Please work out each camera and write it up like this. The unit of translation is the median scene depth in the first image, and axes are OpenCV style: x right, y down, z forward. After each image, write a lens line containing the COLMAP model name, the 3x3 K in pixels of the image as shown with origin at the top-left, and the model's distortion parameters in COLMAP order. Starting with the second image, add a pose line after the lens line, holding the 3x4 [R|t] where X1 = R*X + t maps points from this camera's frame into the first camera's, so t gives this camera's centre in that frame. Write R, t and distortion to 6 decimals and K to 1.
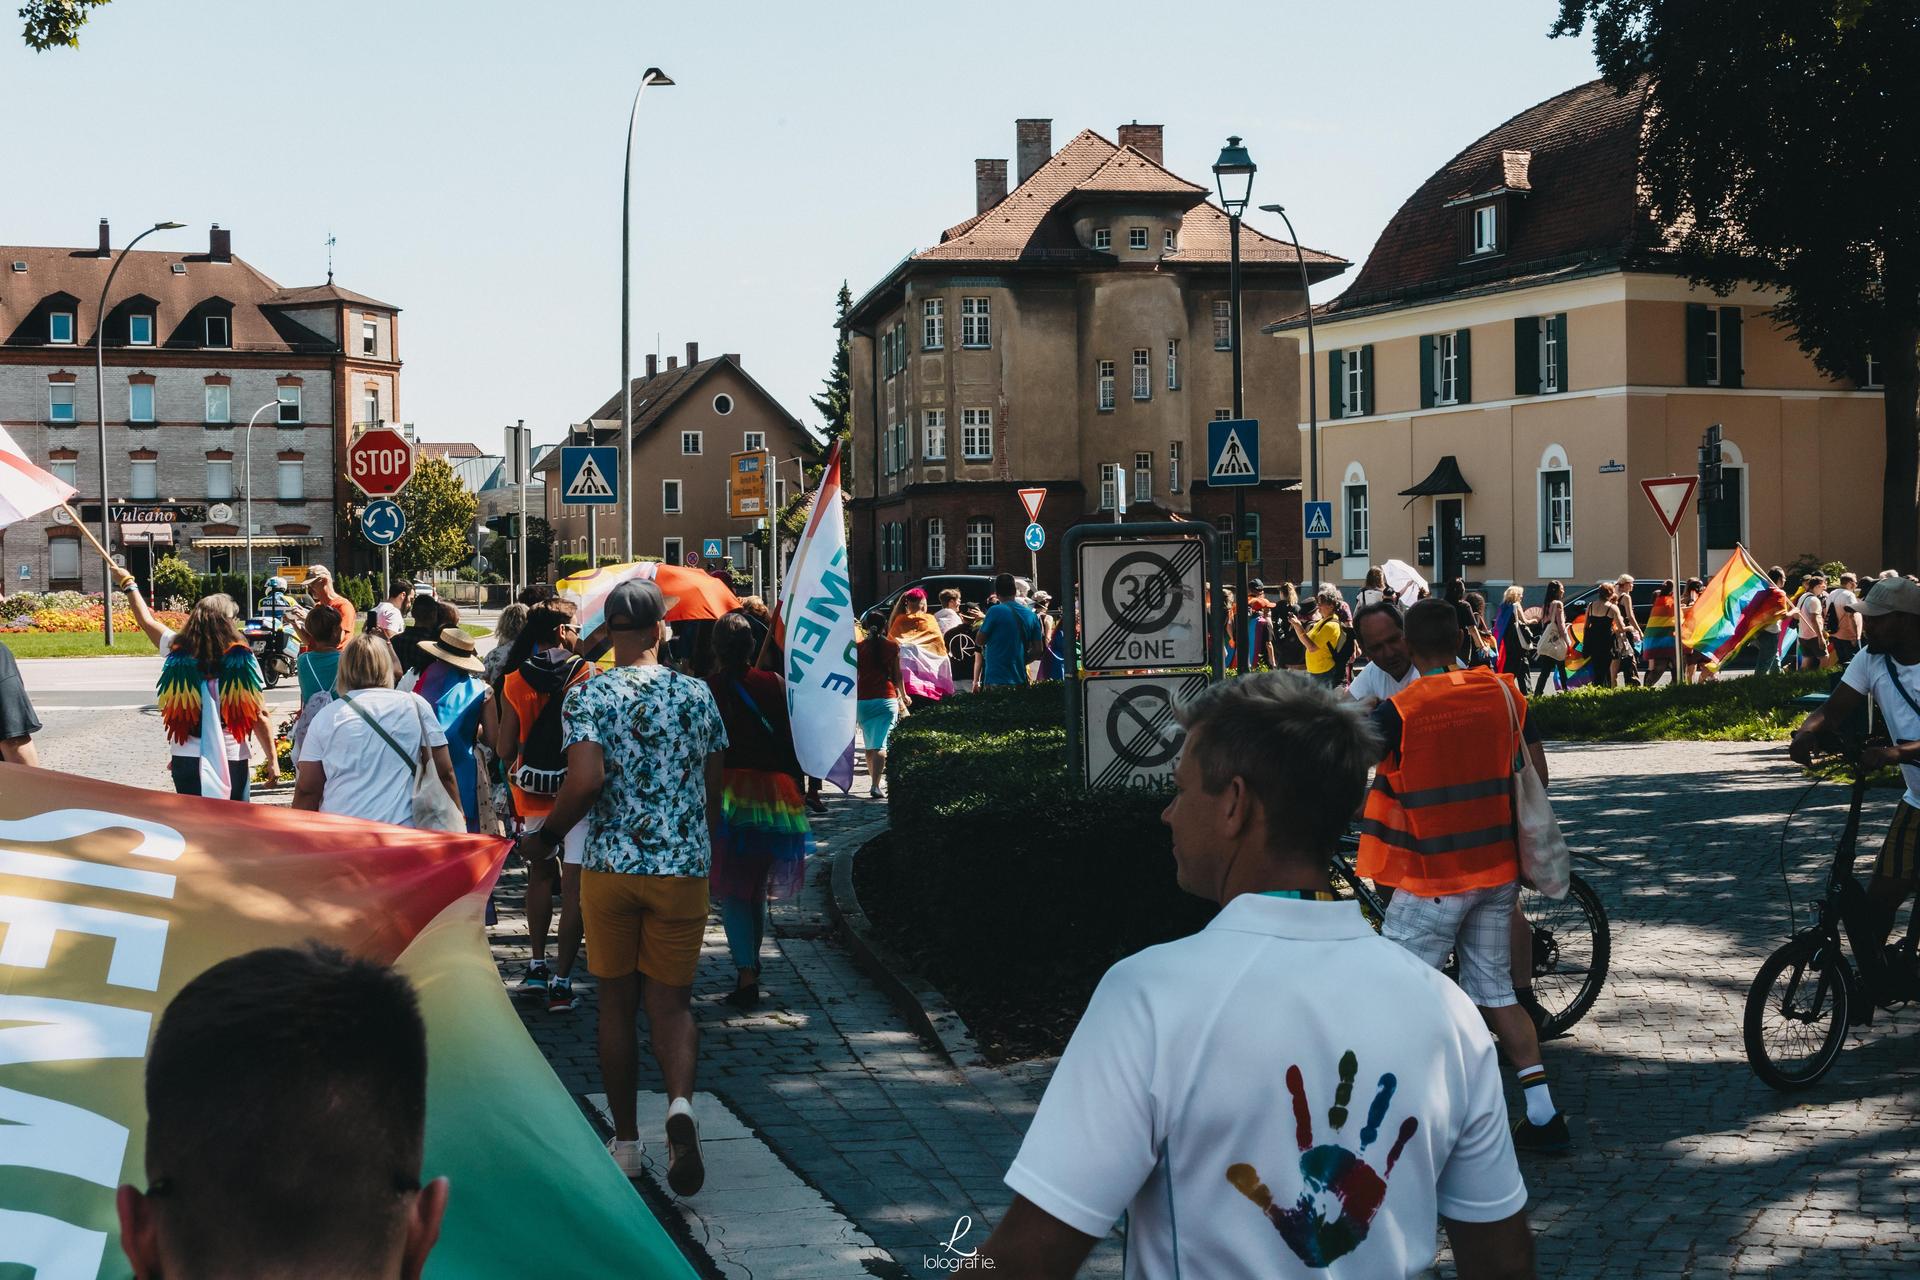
lens RADIAL K [[2627.0, 0, 996.3], [0, 2627.0, 608.7], [0, 0, 1]] dist [-0.010681, 0.118788]
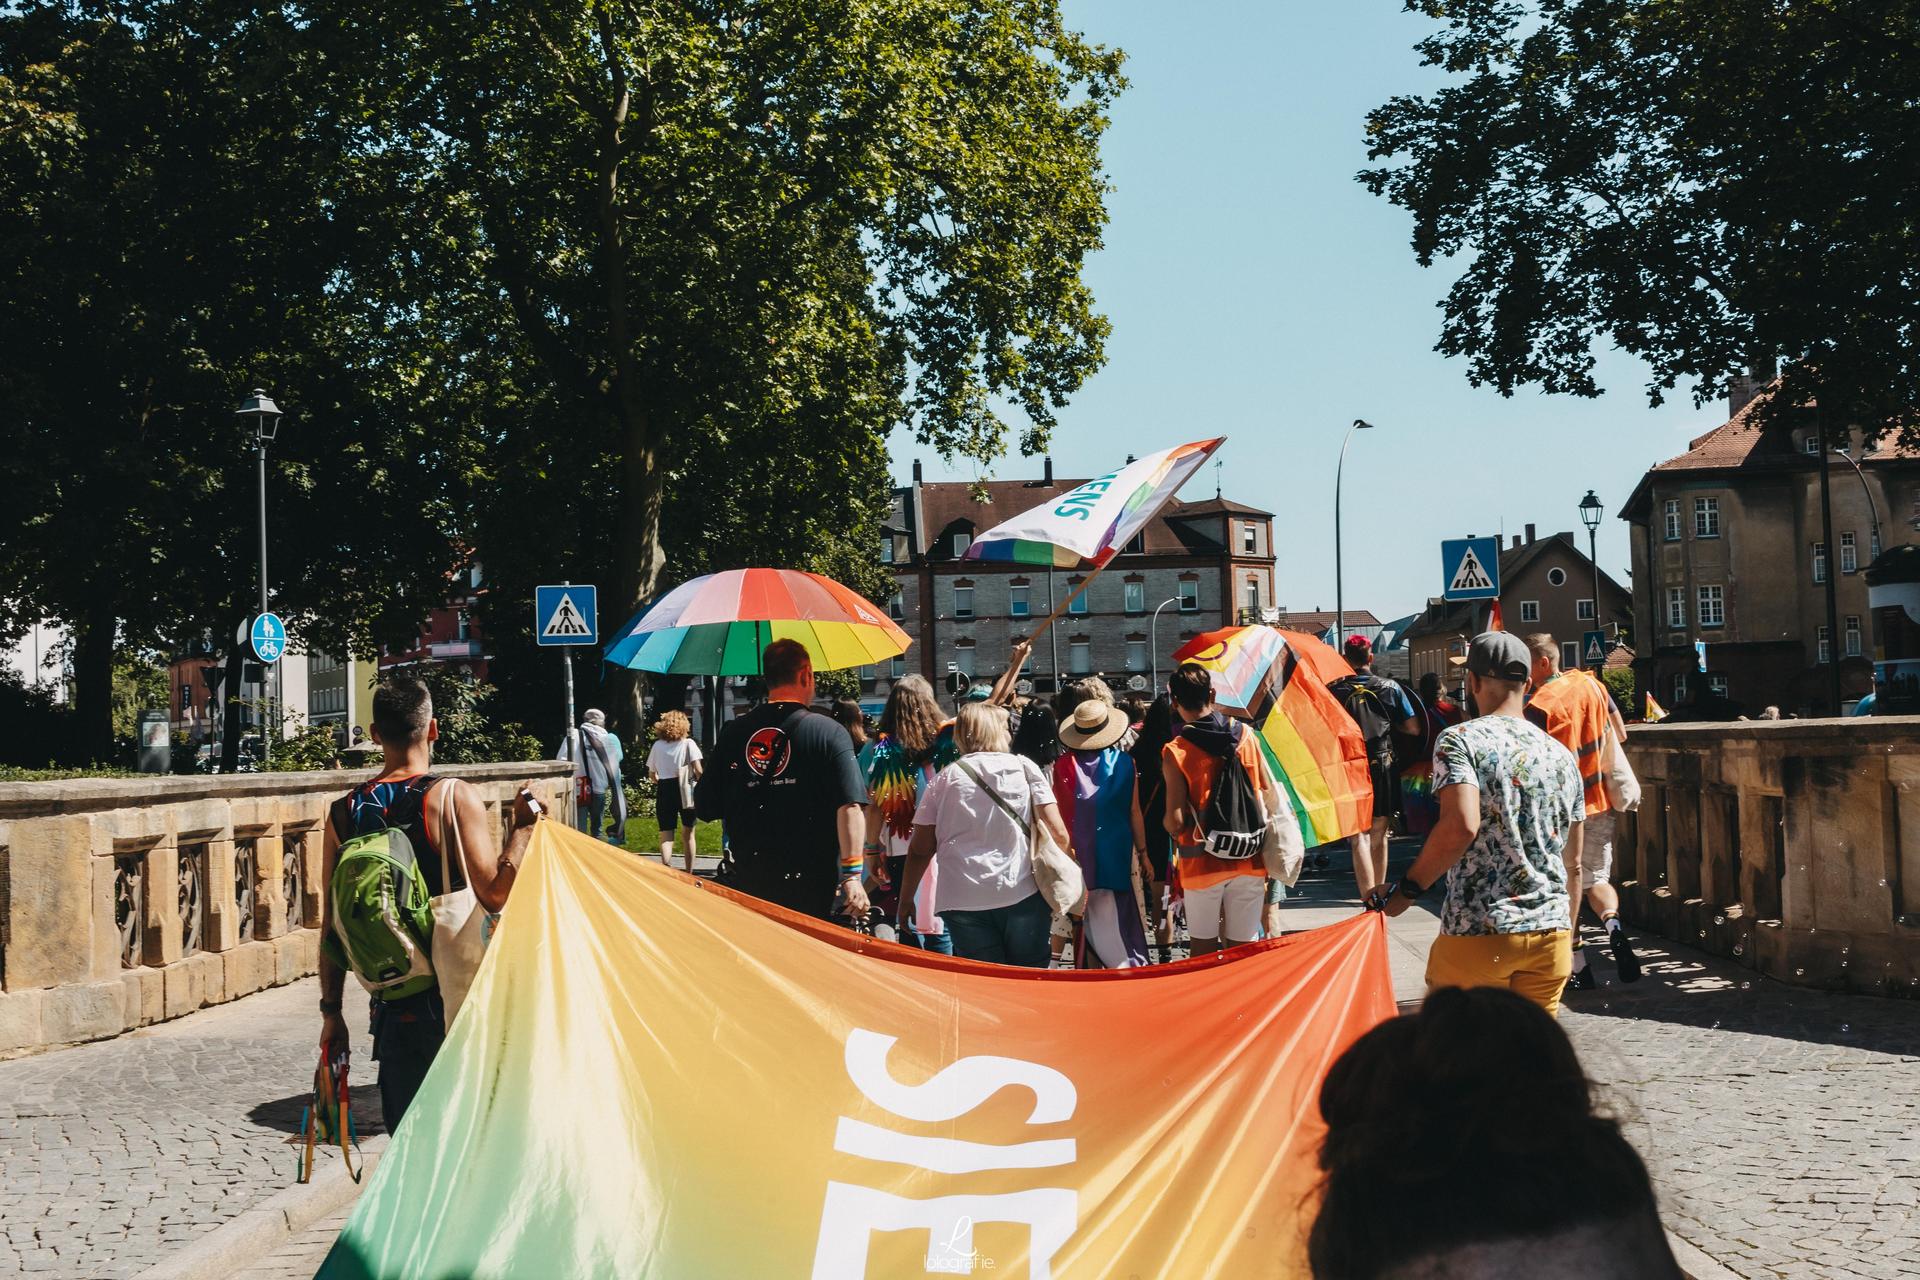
lens RADIAL K [[2627.0, 0, 996.3], [0, 2627.0, 608.7], [0, 0, 1]] dist [-0.010681, 0.118788]
pose [[0.940559, -0.034494, -0.337874, 0.071473], [0.014163, 0.997947, -0.062455, 0.006286], [0.339335, 0.053957, 0.939117, -0.220549]]
